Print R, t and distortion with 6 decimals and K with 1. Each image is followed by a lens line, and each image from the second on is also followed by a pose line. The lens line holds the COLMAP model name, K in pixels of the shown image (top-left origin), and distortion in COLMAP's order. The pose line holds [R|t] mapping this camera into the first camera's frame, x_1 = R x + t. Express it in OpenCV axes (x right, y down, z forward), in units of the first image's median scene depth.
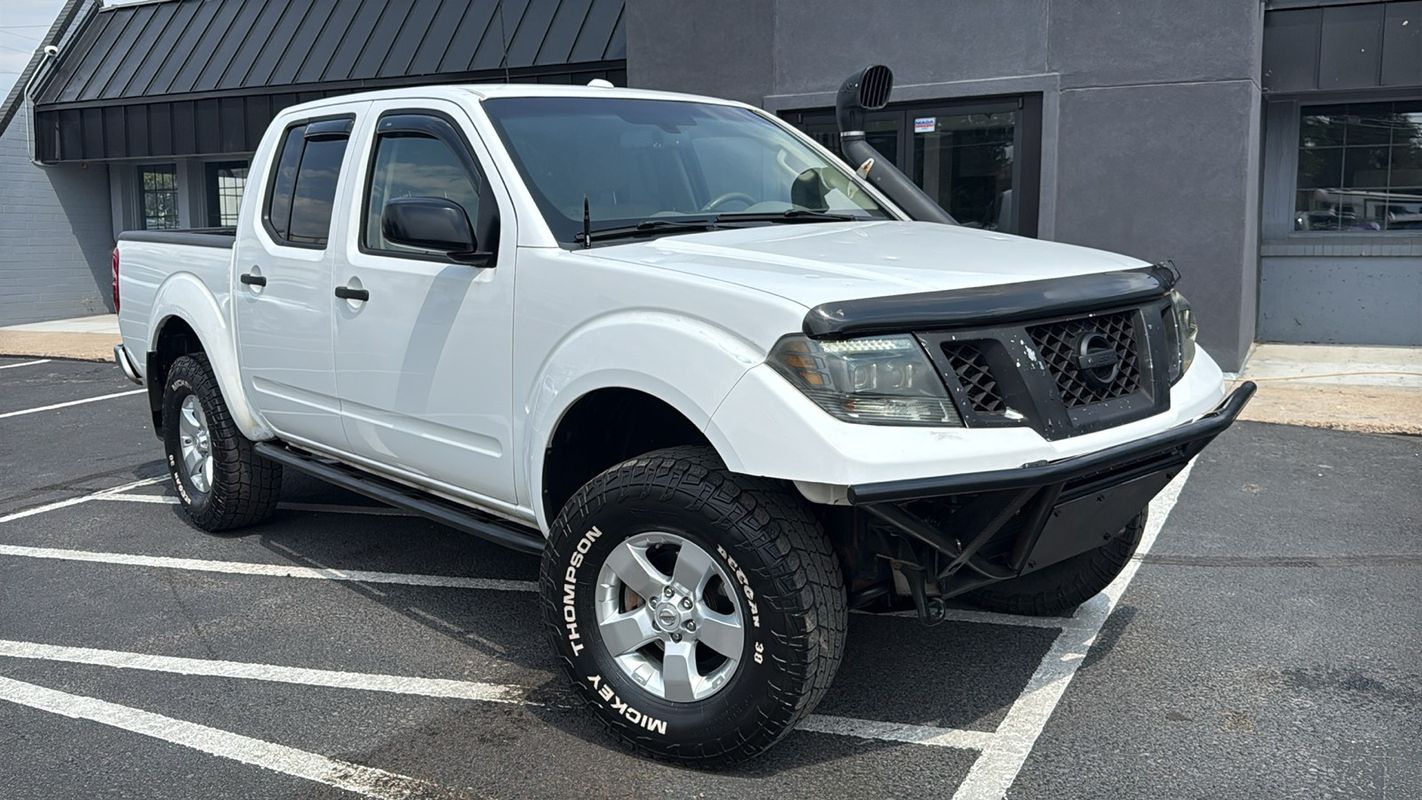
lens RADIAL K [[1246.2, 0, 708.6], [0, 1246.2, 405.2], [0, 0, 1]] dist [0.088728, -0.182515]
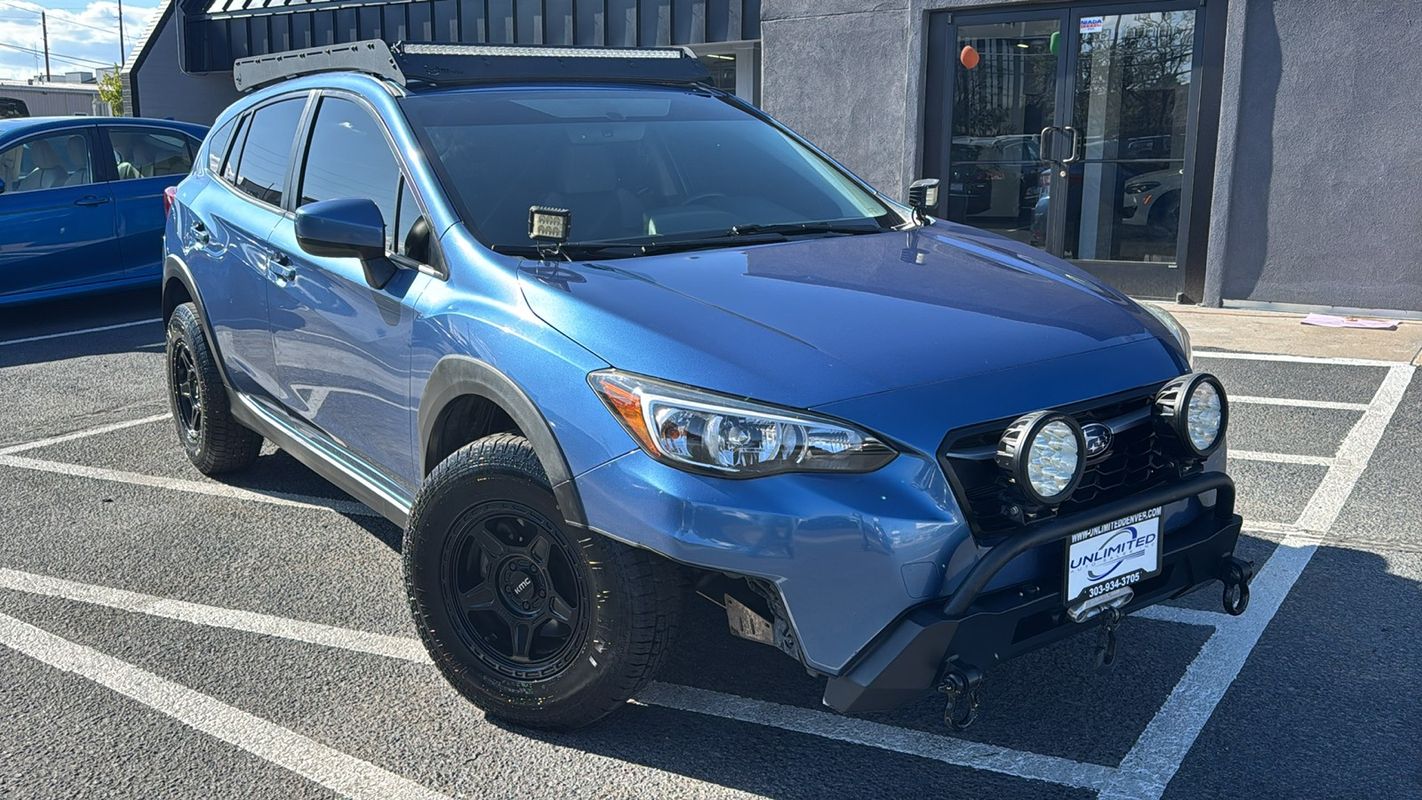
lens RADIAL K [[1242.6, 0, 705.8], [0, 1242.6, 402.8], [0, 0, 1]] dist [0.073334, -0.148187]
pose [[0.991601, 0.033702, -0.124866, 0.034700], [-0.026090, 0.997729, 0.062101, -0.006577], [0.126676, -0.058322, 0.990228, 0.111117]]
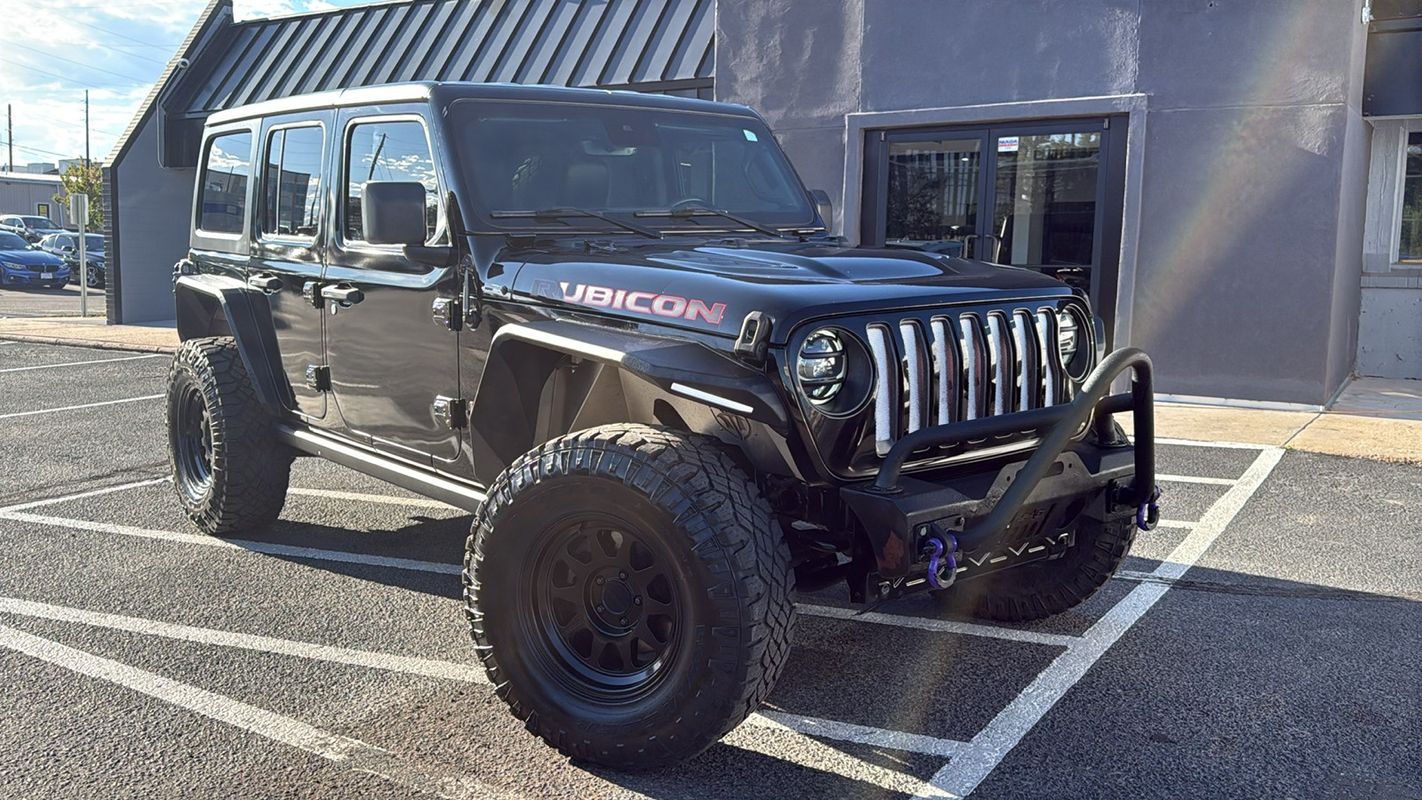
lens RADIAL K [[1246.2, 0, 708.6], [0, 1246.2, 405.2], [0, 0, 1]] dist [0.088728, -0.182515]
pose [[0.994957, 0.036573, -0.093402, 0.060761], [-0.038226, 0.999142, -0.015970, 0.010884], [0.092737, 0.019460, 0.995500, -0.004364]]
